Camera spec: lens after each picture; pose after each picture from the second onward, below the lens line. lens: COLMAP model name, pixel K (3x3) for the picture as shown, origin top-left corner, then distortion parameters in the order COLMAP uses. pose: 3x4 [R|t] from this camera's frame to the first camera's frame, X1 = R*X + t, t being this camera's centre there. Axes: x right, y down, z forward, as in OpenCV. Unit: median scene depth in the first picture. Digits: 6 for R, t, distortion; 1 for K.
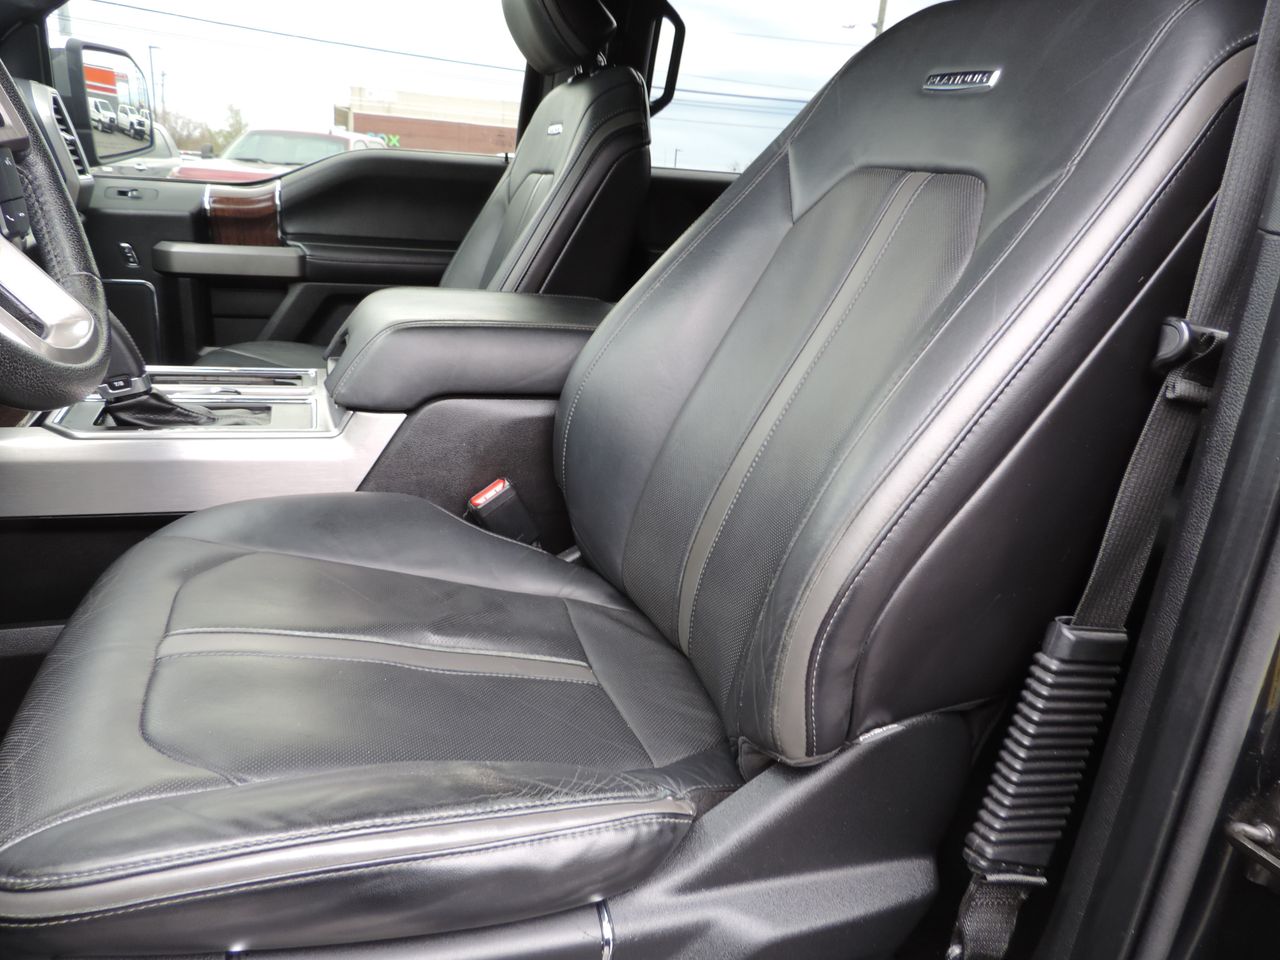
lens RADIAL K [[910.4, 0, 640.0], [0, 910.4, 480.0], [0, 0, 1]] dist [-0.025448, 0.001052]
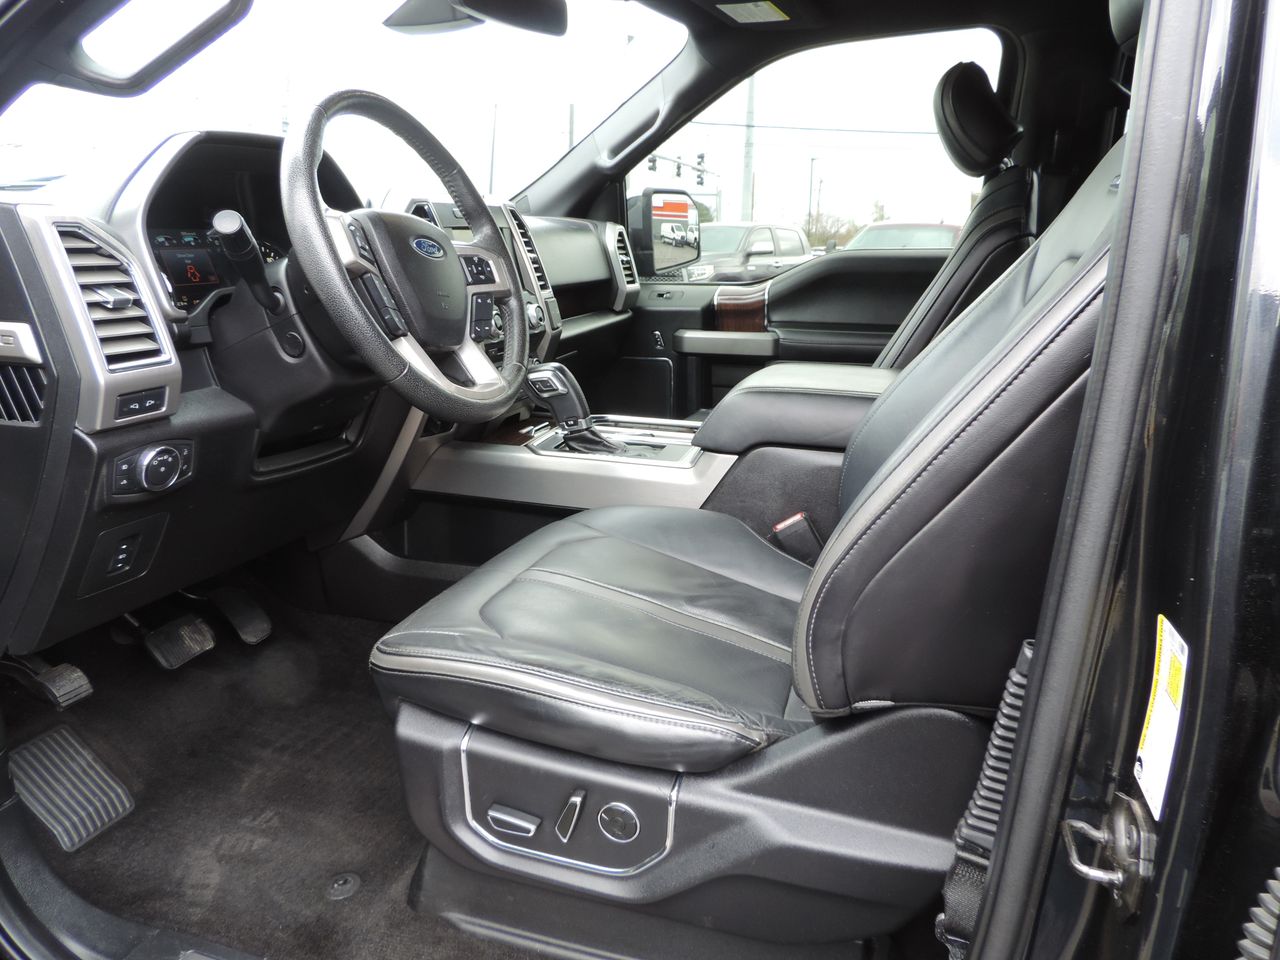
lens RADIAL K [[903.6, 0, 640.0], [0, 903.6, 480.0], [0, 0, 1]] dist [-0.015653, -0.002936]
pose [[0.793099, 0.080973, -0.603686, 0.430004], [-0.132310, 0.990361, -0.040986, 0.035961], [0.594548, 0.112380, 0.796168, -0.141243]]
